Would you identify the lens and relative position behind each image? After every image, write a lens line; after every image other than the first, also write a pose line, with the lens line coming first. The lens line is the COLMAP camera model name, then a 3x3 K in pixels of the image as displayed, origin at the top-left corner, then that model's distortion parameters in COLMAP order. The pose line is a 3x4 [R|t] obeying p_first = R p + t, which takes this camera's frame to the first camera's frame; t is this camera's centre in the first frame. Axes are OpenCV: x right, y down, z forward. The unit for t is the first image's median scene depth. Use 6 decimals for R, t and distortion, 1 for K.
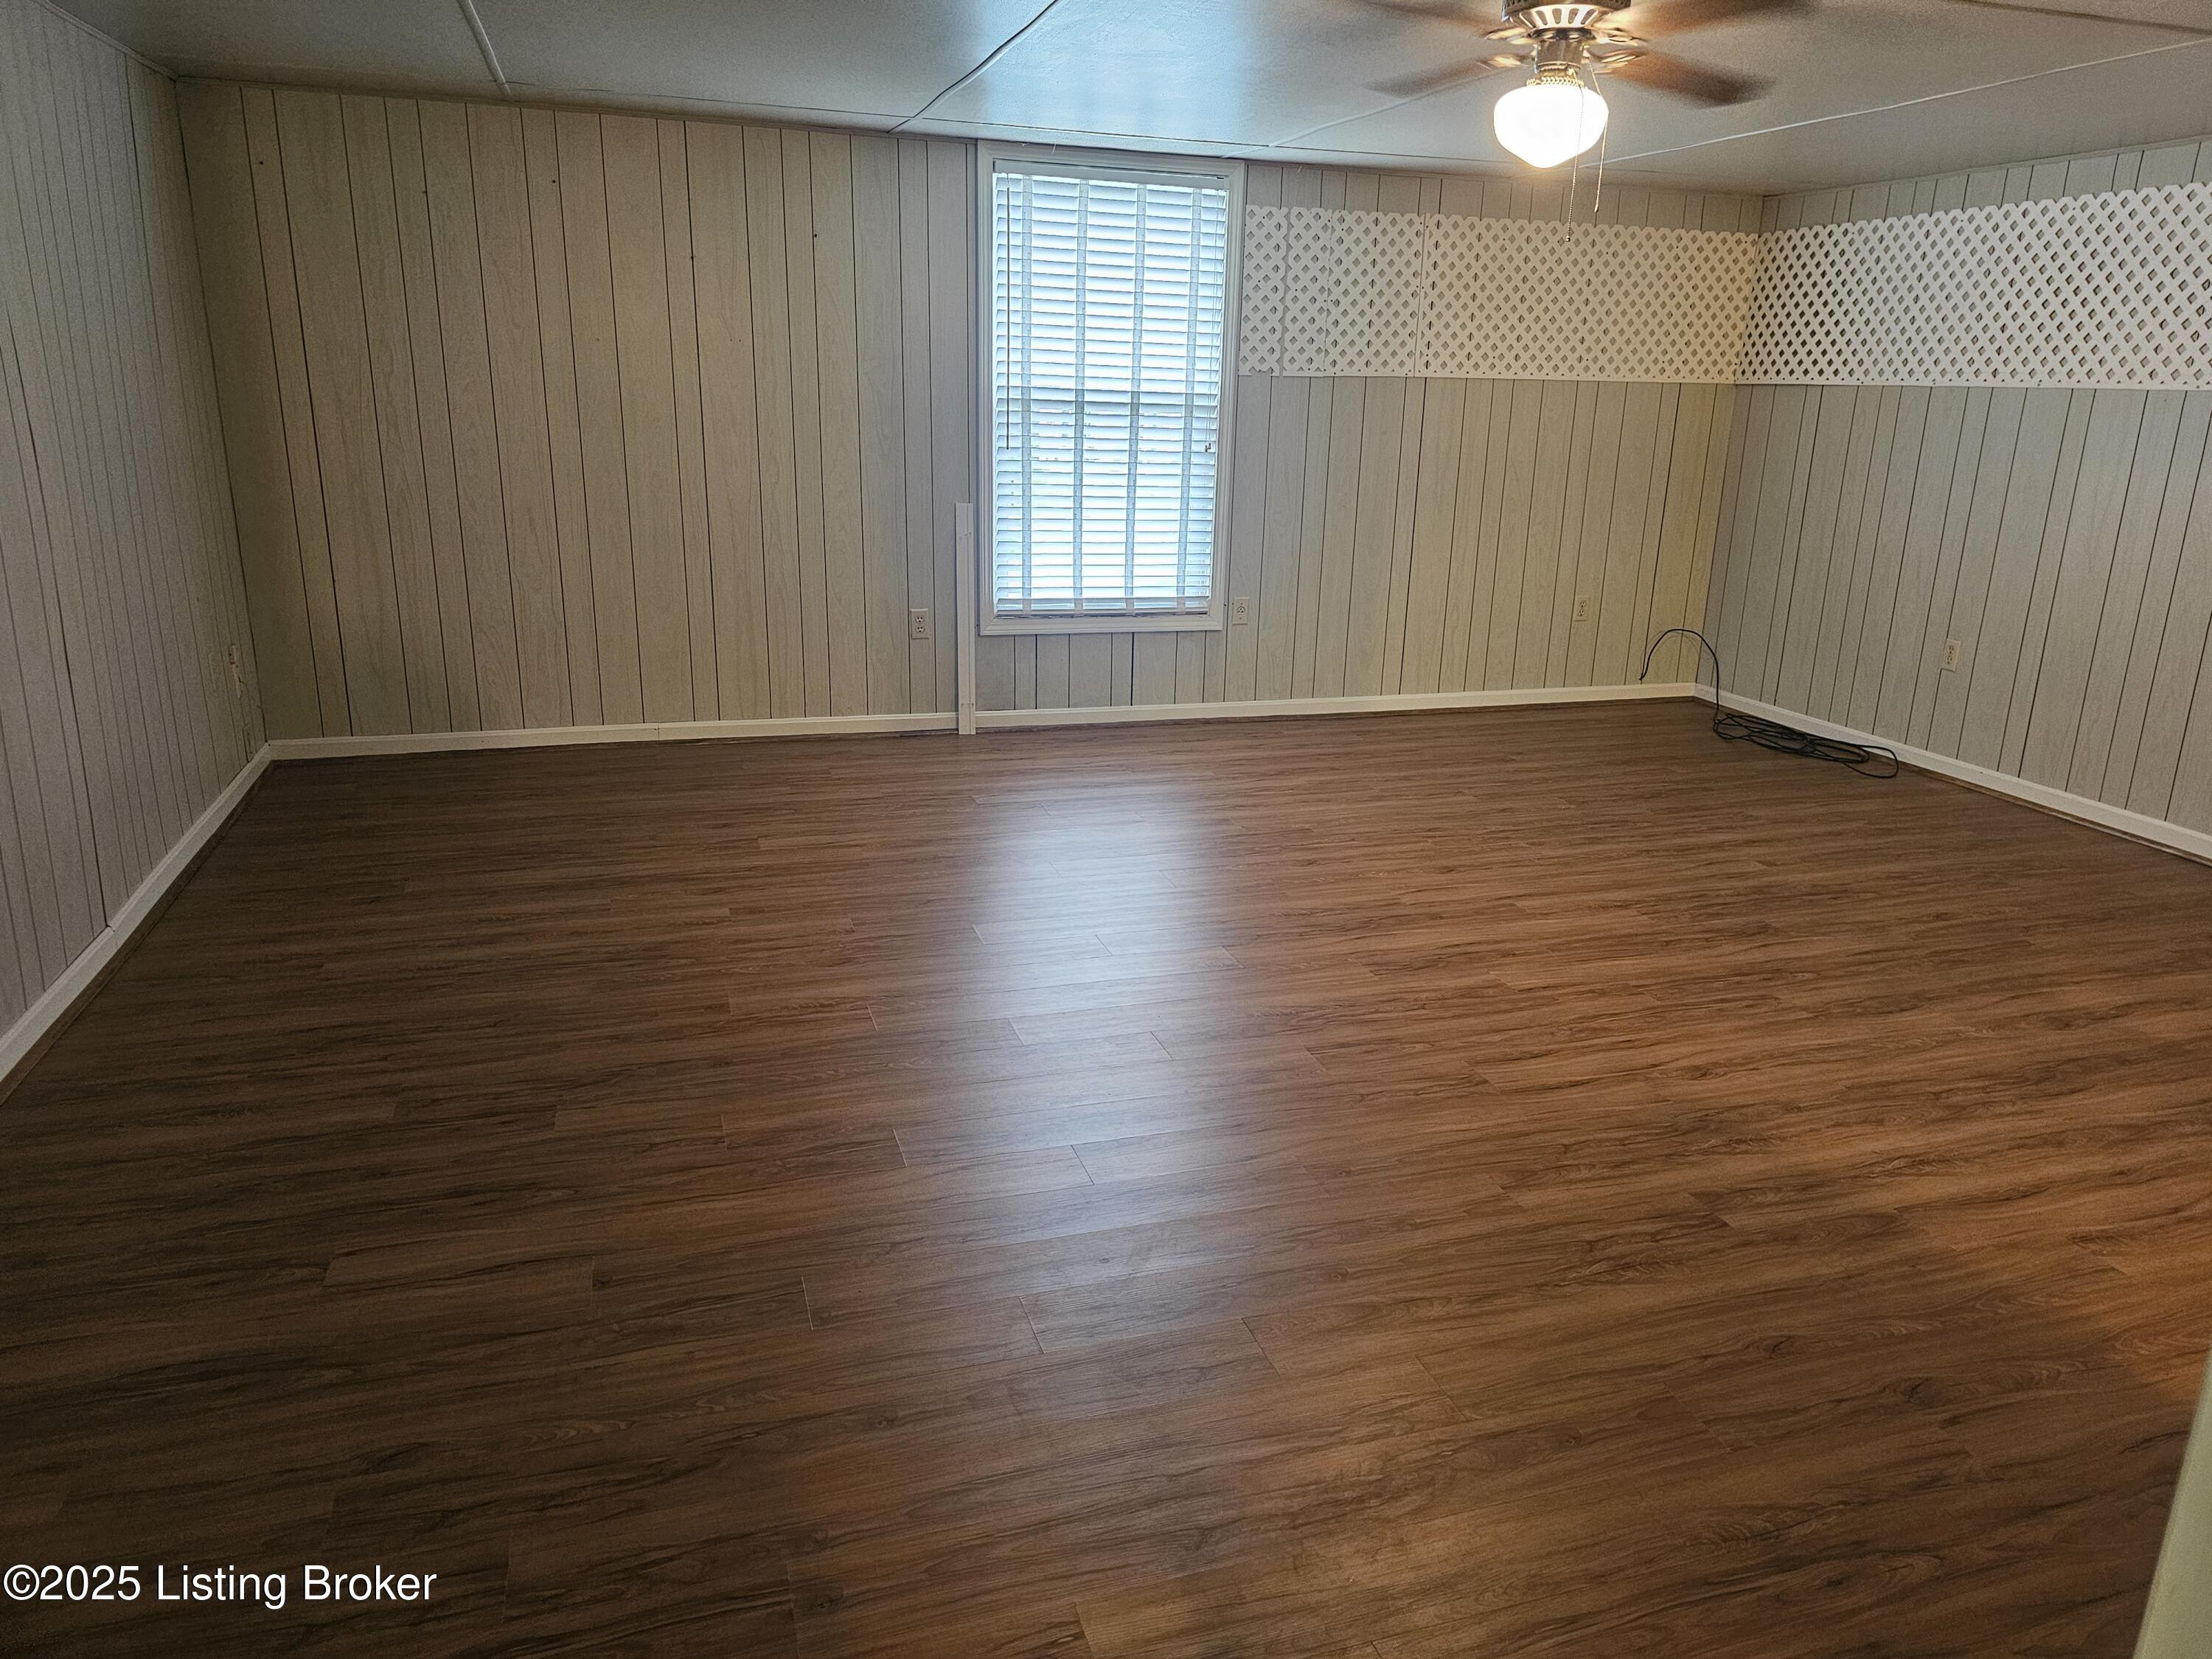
lens RADIAL K [[1489.8, 0, 1118.5], [0, 1489.8, 824.8], [0, 0, 1]] dist [0.066066, -0.062798]
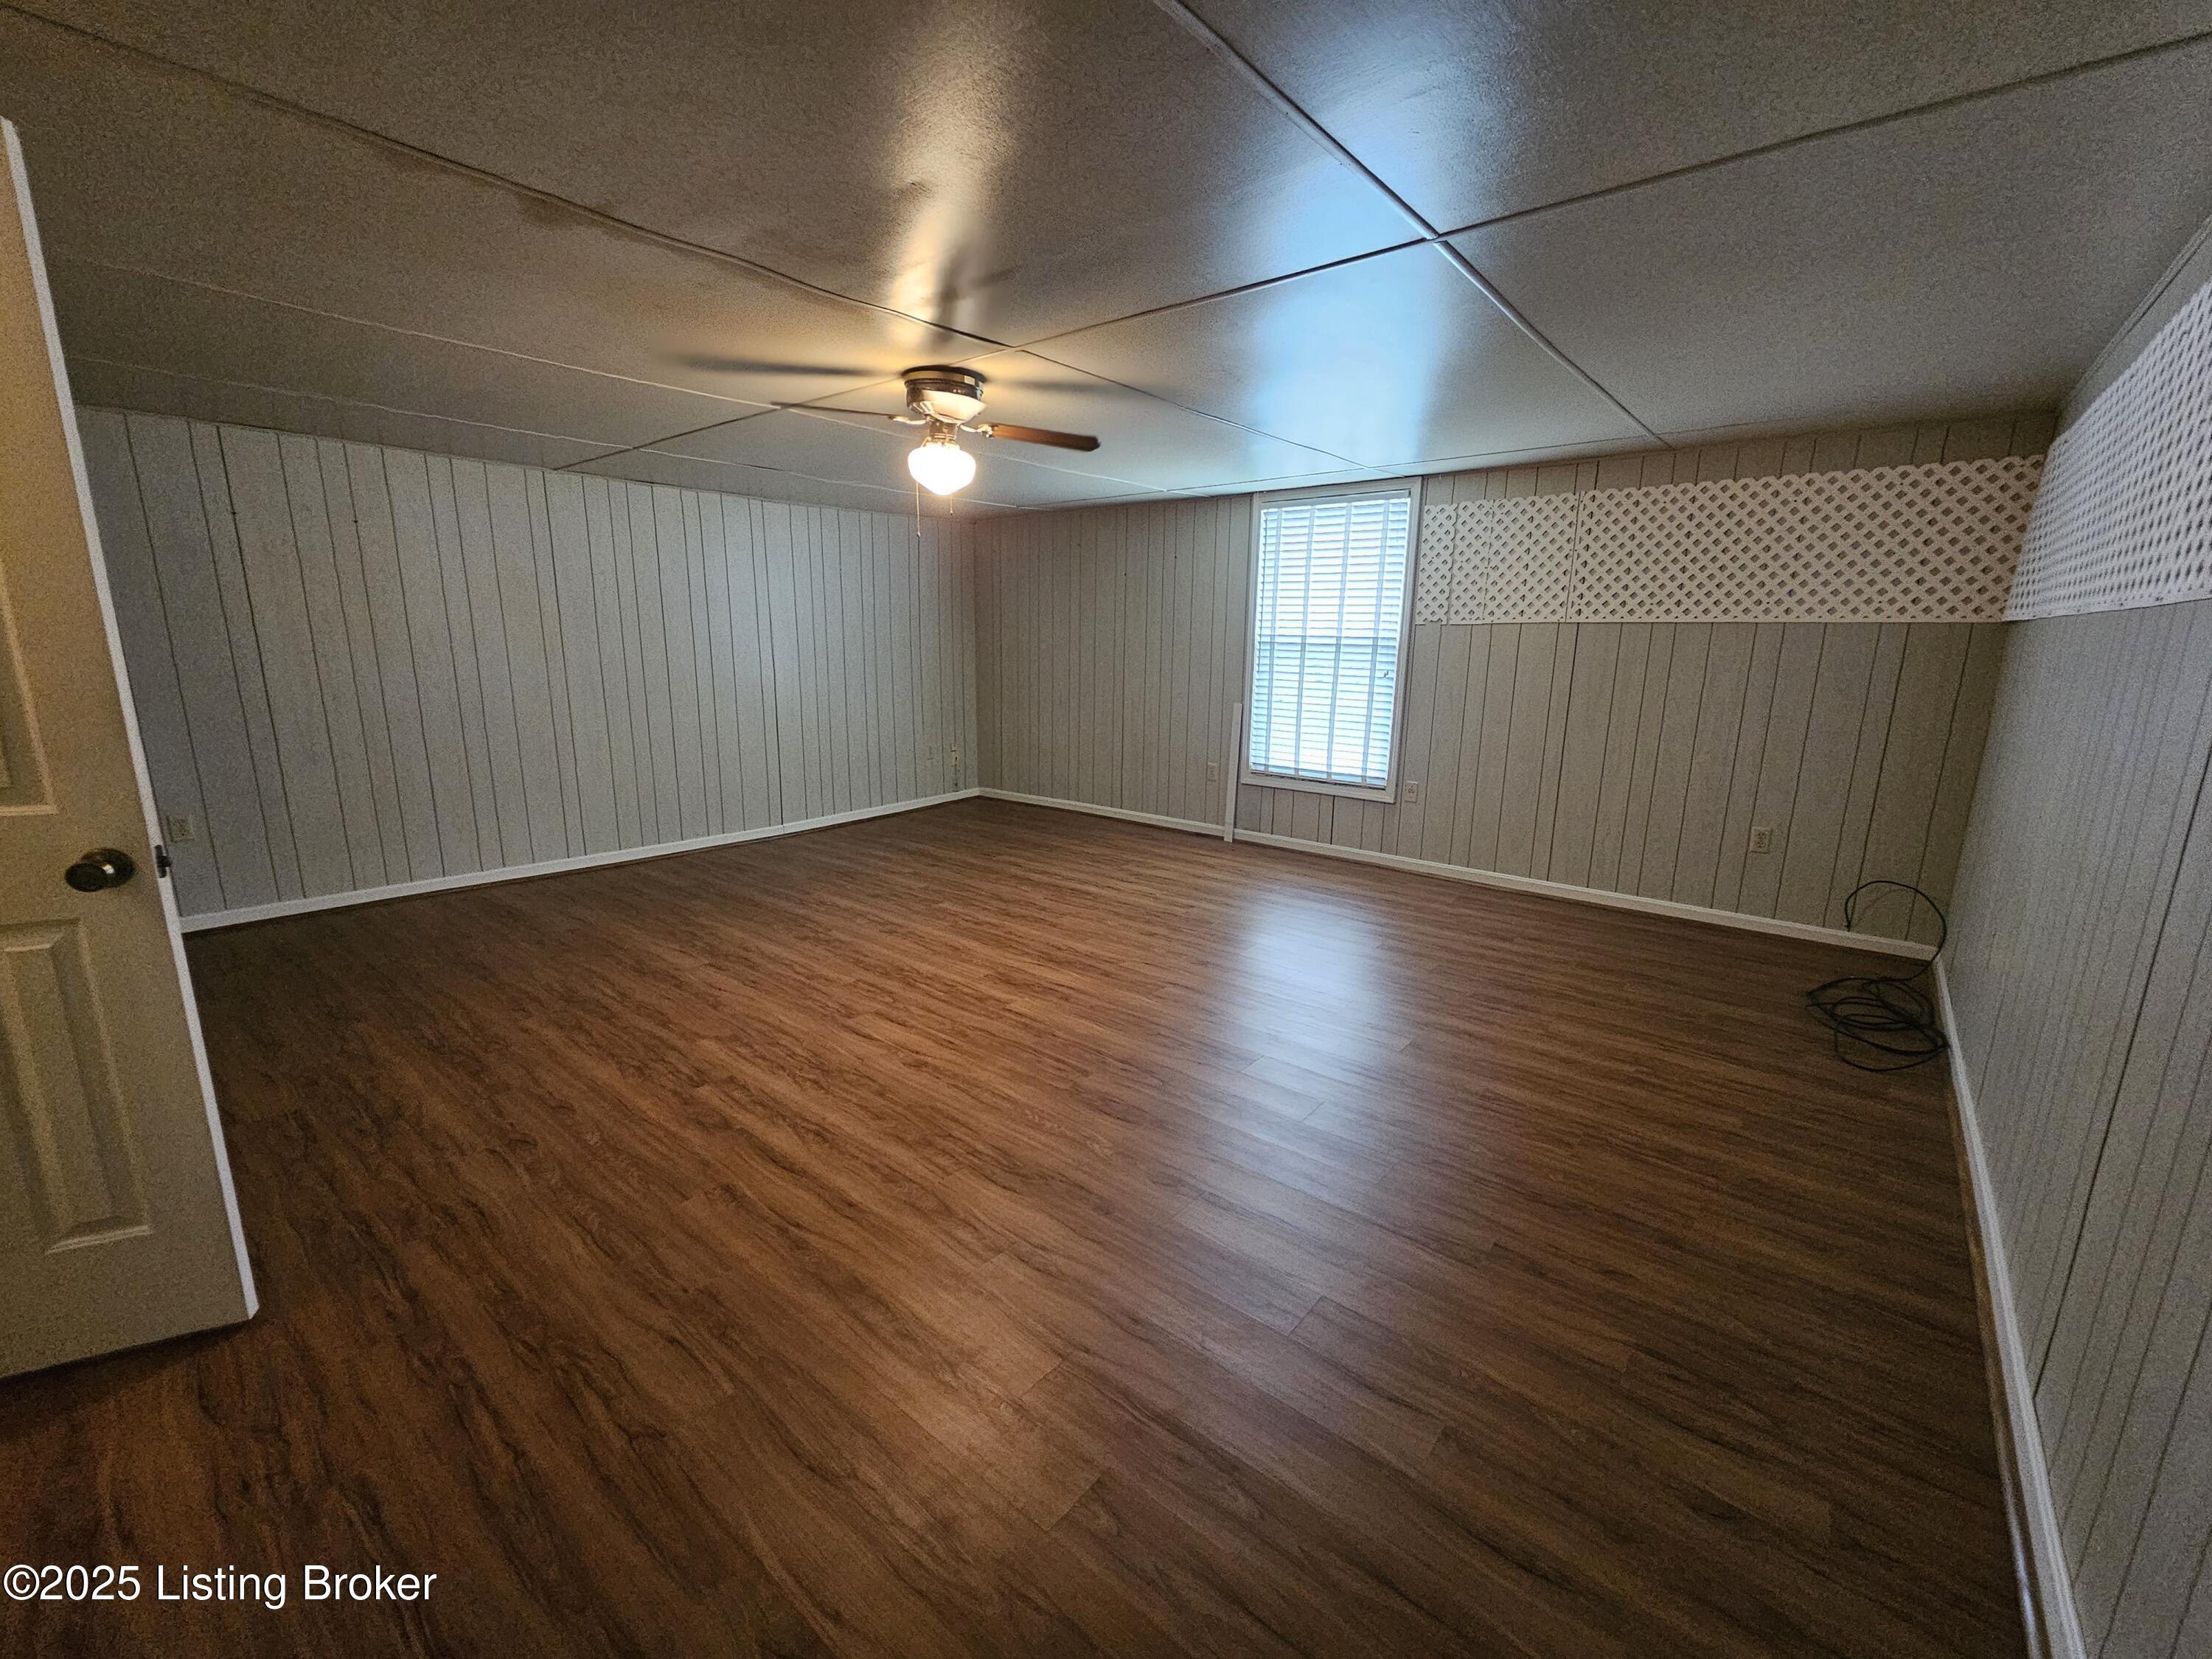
lens RADIAL K [[904.0, 0, 1107.7], [0, 904.0, 838.2], [0, 0, 1]] dist [0.000857, -0.000792]
pose [[0.537227, 0.167550, -0.826628, 0.680120], [-0.234180, 0.971167, 0.044653, -0.080243], [0.810276, 0.169591, 0.560974, 0.343187]]
